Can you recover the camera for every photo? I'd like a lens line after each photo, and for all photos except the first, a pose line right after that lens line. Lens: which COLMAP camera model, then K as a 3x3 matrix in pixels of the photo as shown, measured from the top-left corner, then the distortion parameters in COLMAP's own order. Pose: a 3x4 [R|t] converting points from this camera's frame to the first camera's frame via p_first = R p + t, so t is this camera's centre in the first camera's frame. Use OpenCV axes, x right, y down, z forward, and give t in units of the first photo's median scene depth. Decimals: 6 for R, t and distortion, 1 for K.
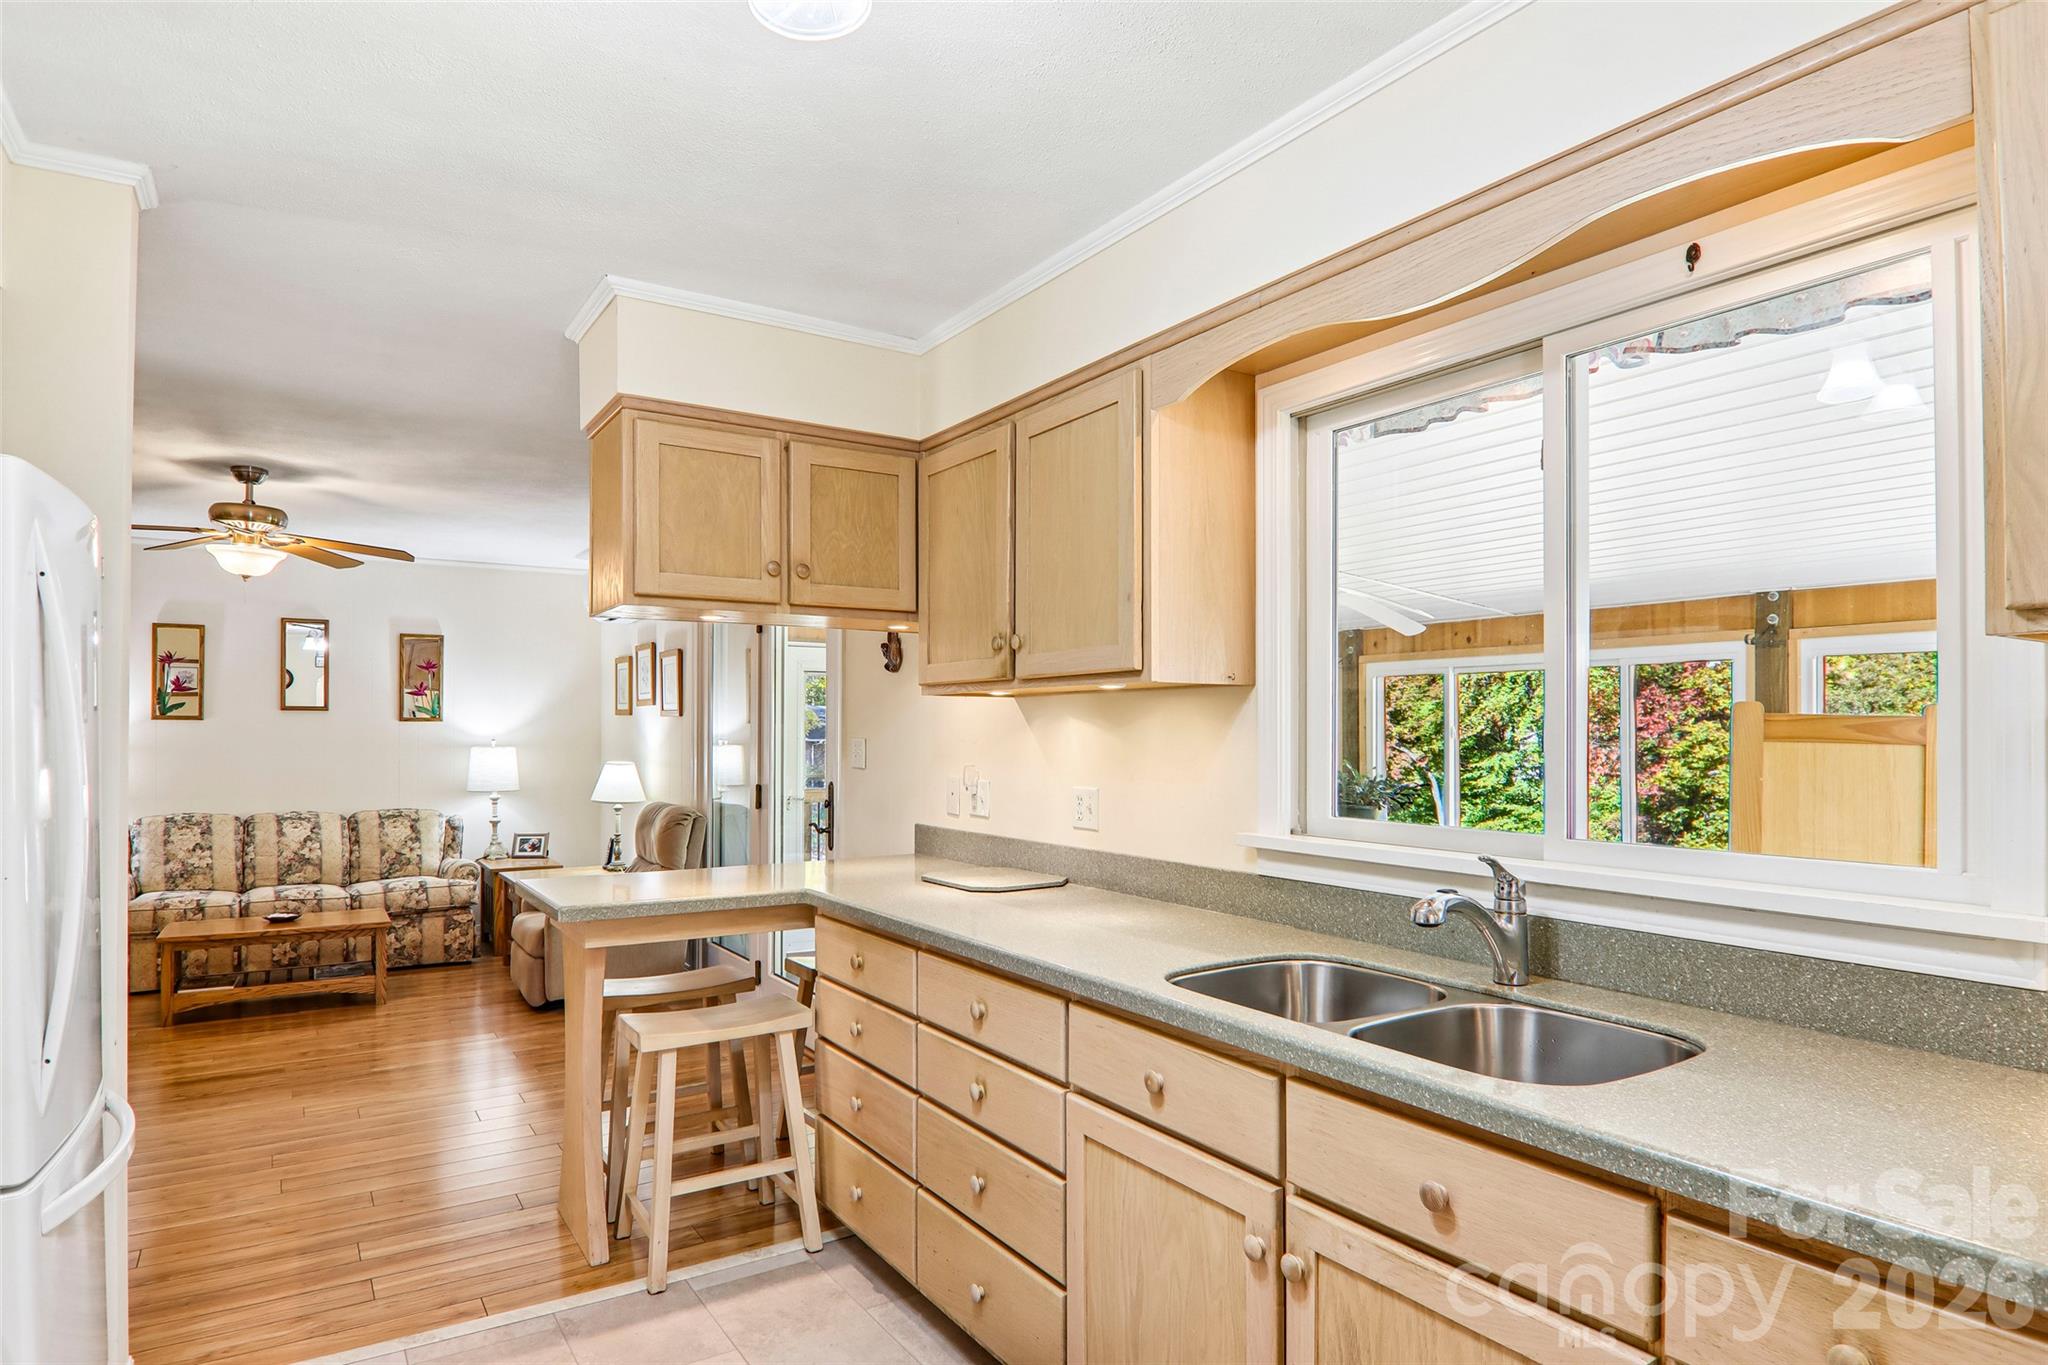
lens RADIAL K [[1150.8, 0, 1027.8], [0, 1150.8, 725.2], [0, 0, 1]] dist [0.007348, -0.020738]
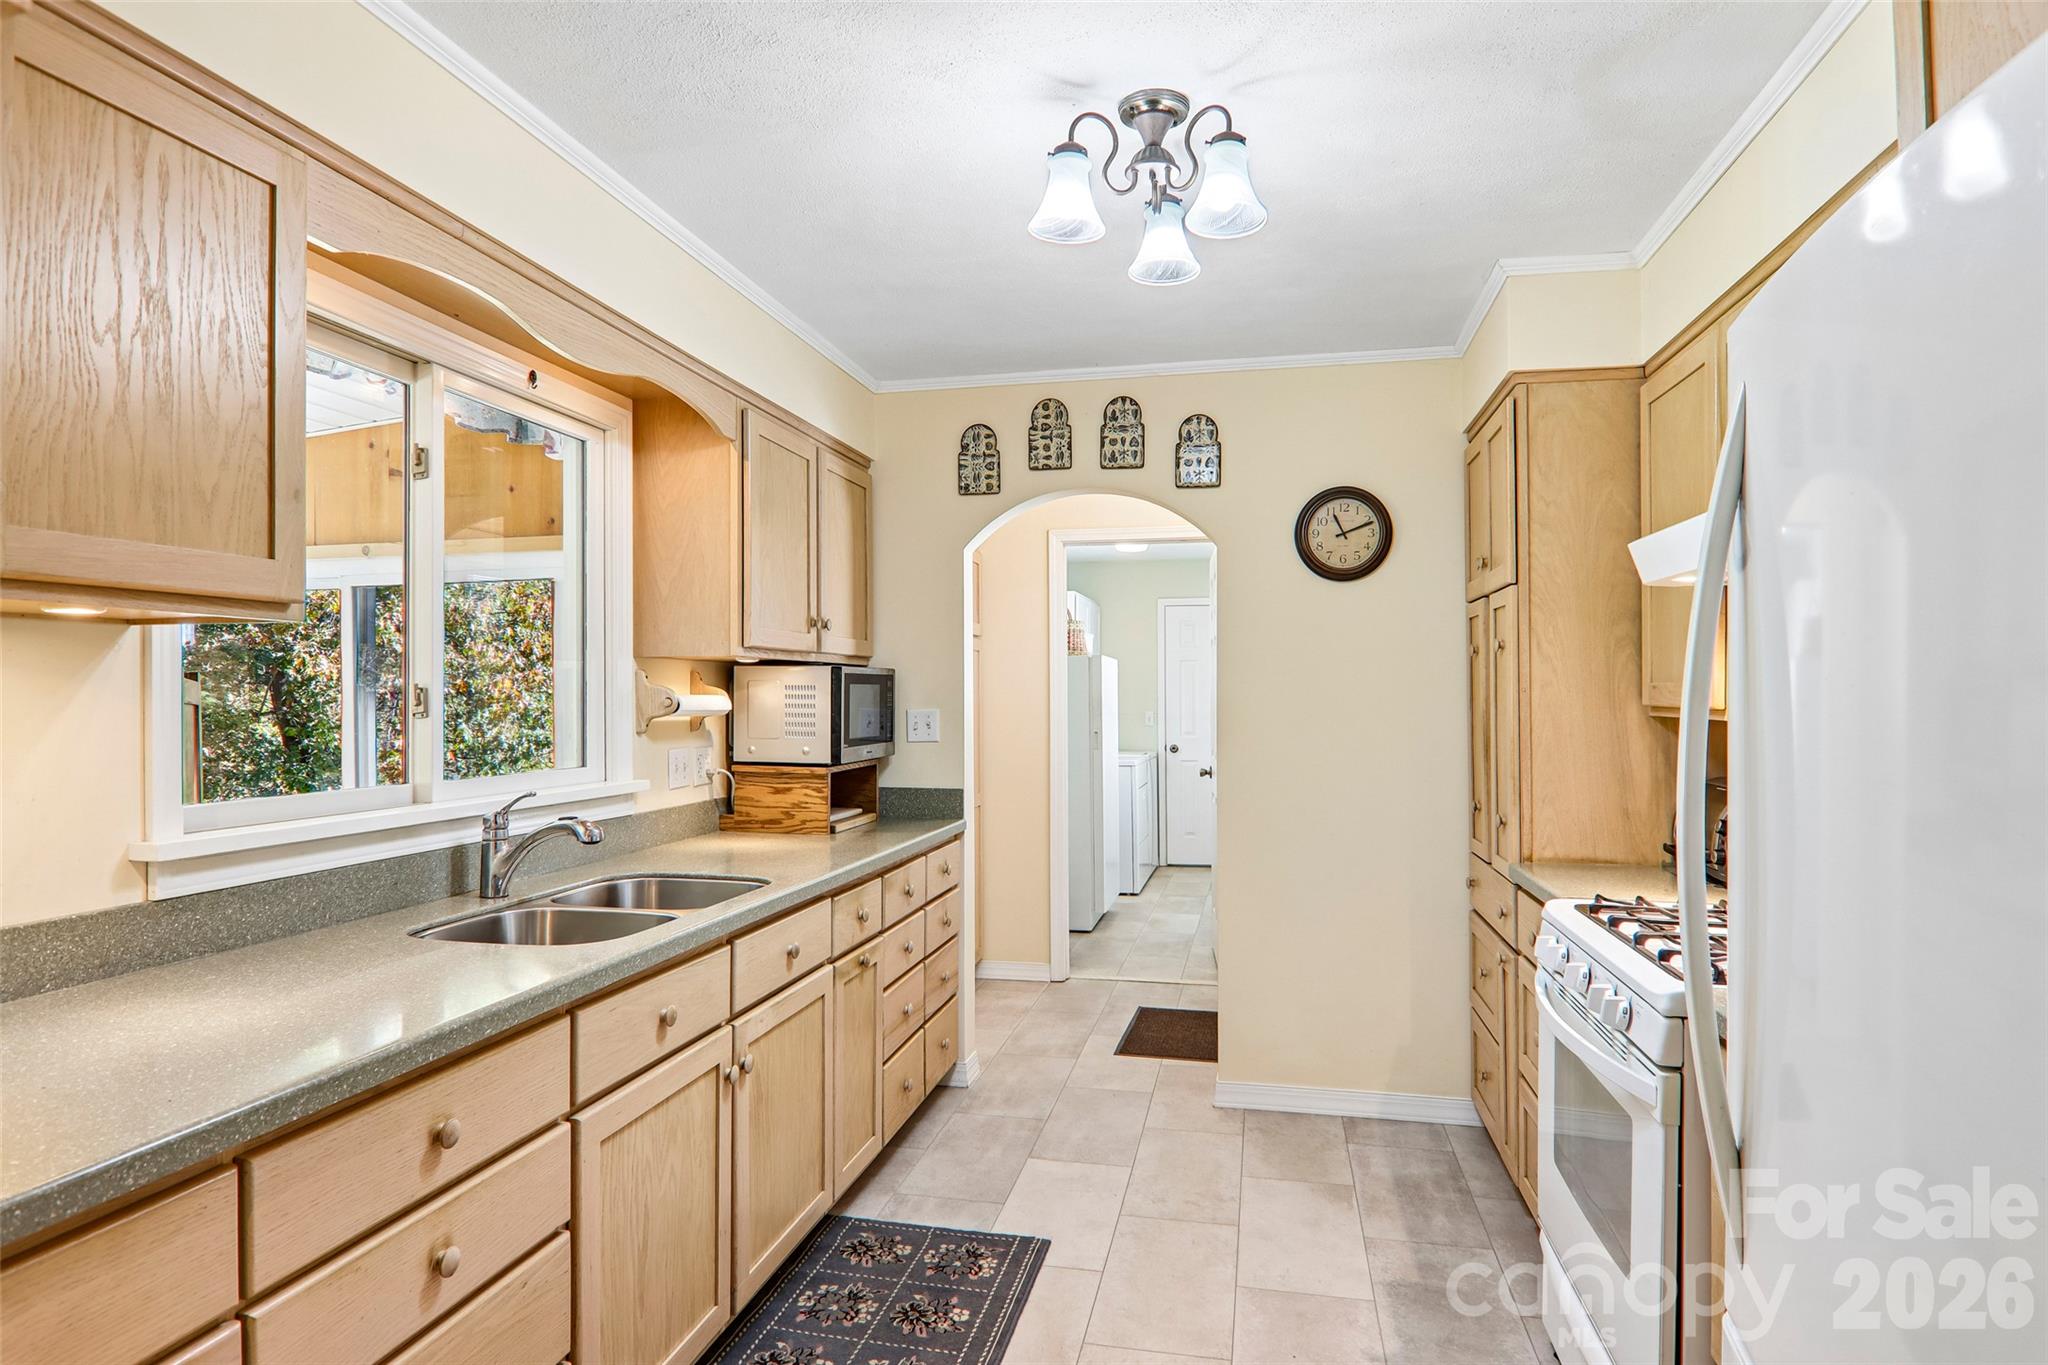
lens RADIAL K [[1161.1, 0, 1027.0], [0, 1161.1, 704.4], [0, 0, 1]] dist [0.005538, -0.021869]
pose [[-0.708039, -0.004317, 0.706160, -0.268020], [-0.003383, 0.999991, 0.002720, 0.003177], [-0.706165, -0.000463, -0.708047, 0.455898]]
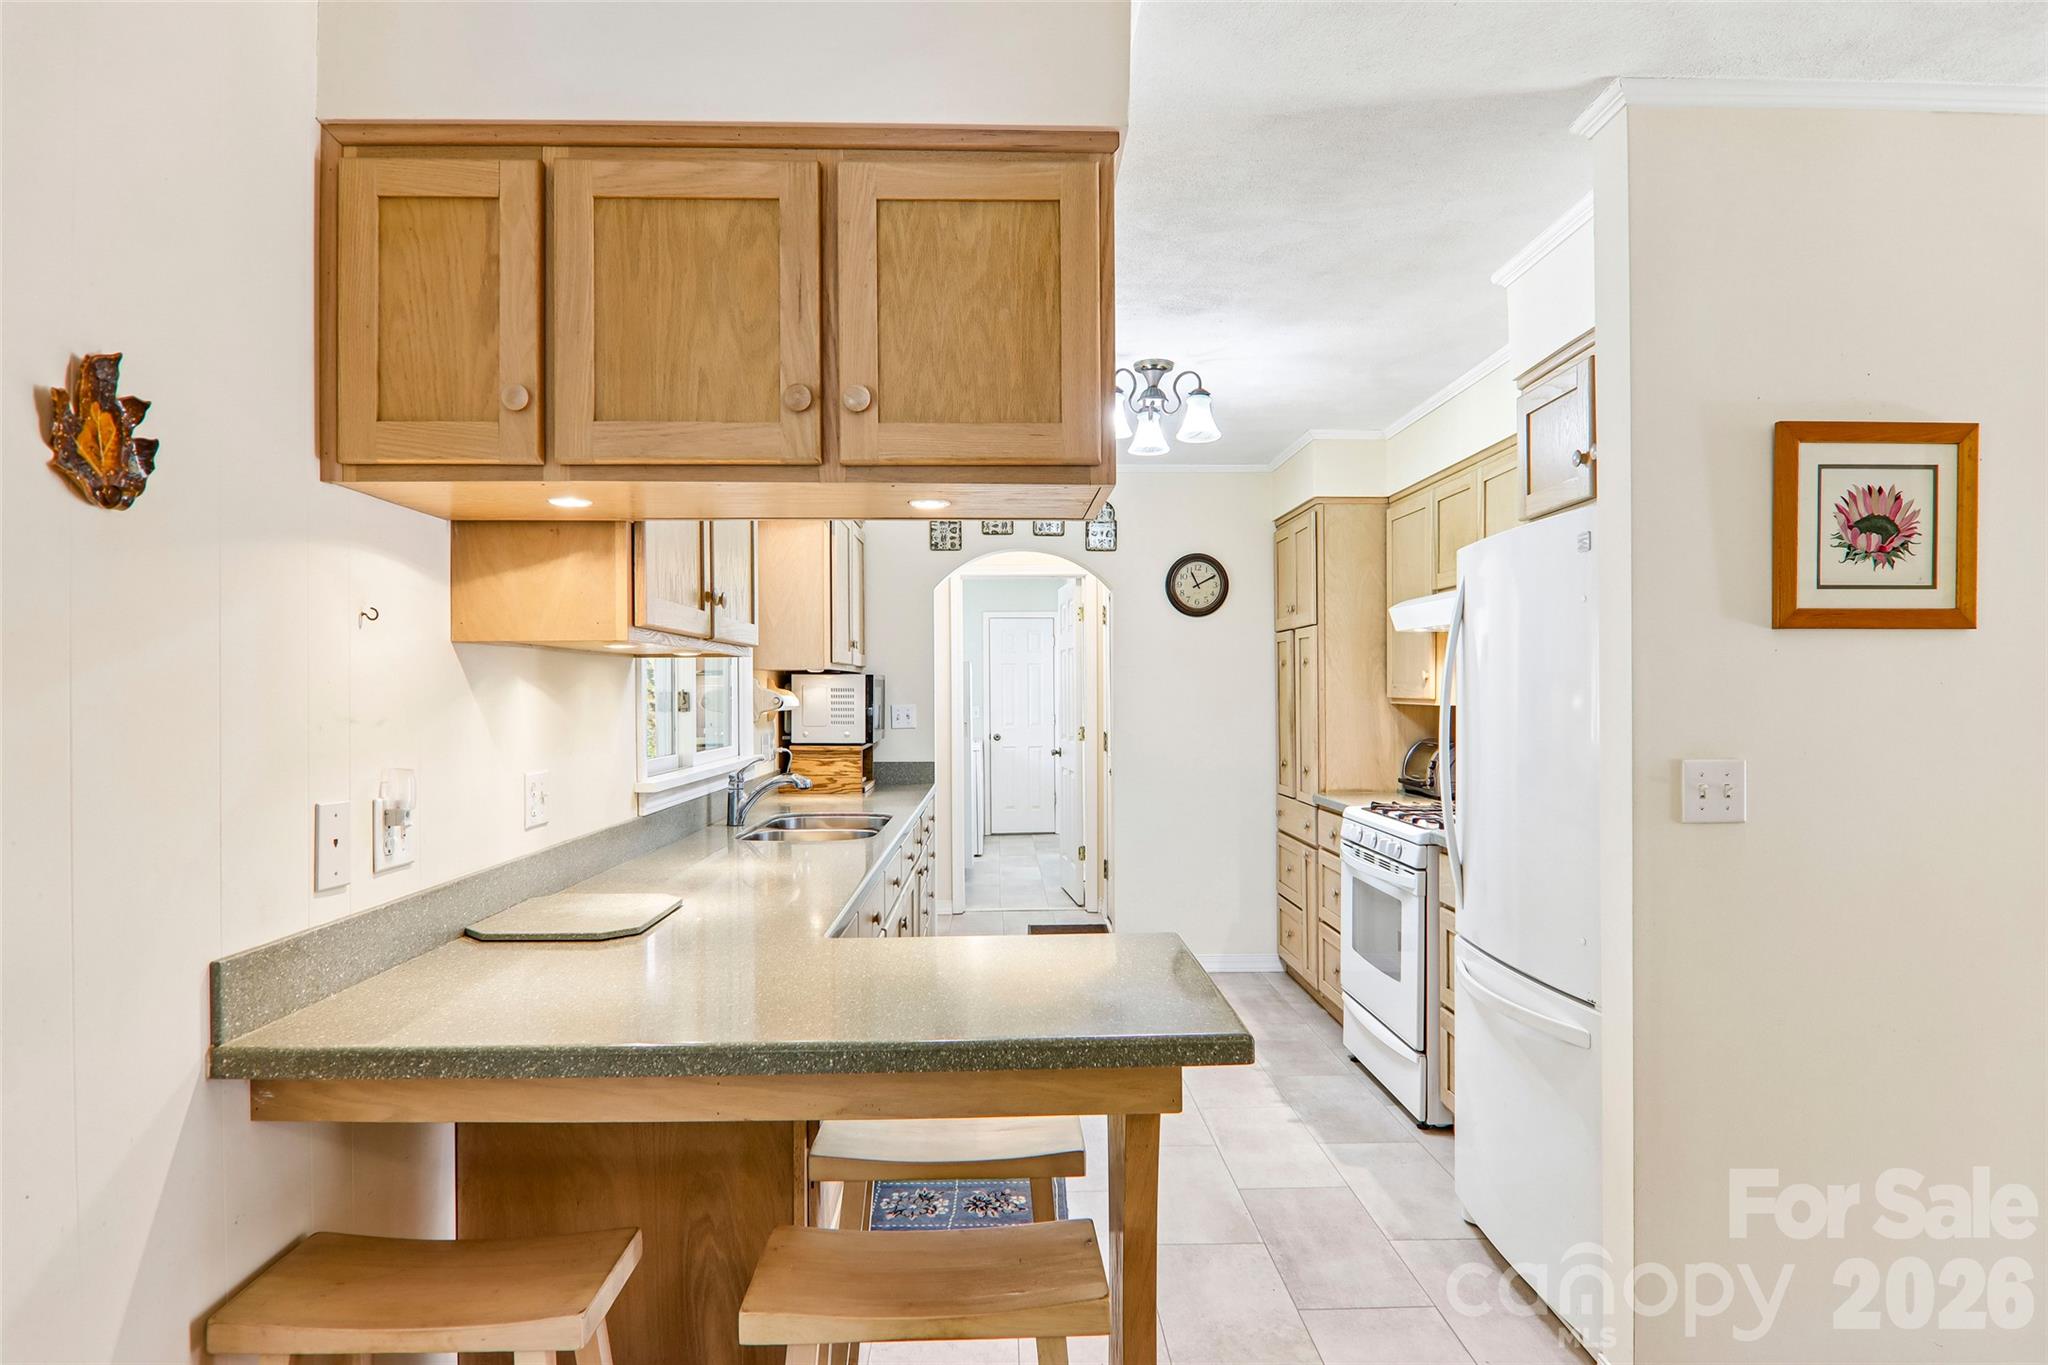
lens RADIAL K [[1142.7, 0, 1028.4], [0, 1142.7, 705.4], [0, 0, 1]] dist [0.001680, -0.001738]
pose [[-0.851416, -0.001607, 0.524489, -0.311372], [0.002246, 0.999975, 0.006709, 0.002780], [-0.524487, 0.006890, -0.851391, 0.733058]]
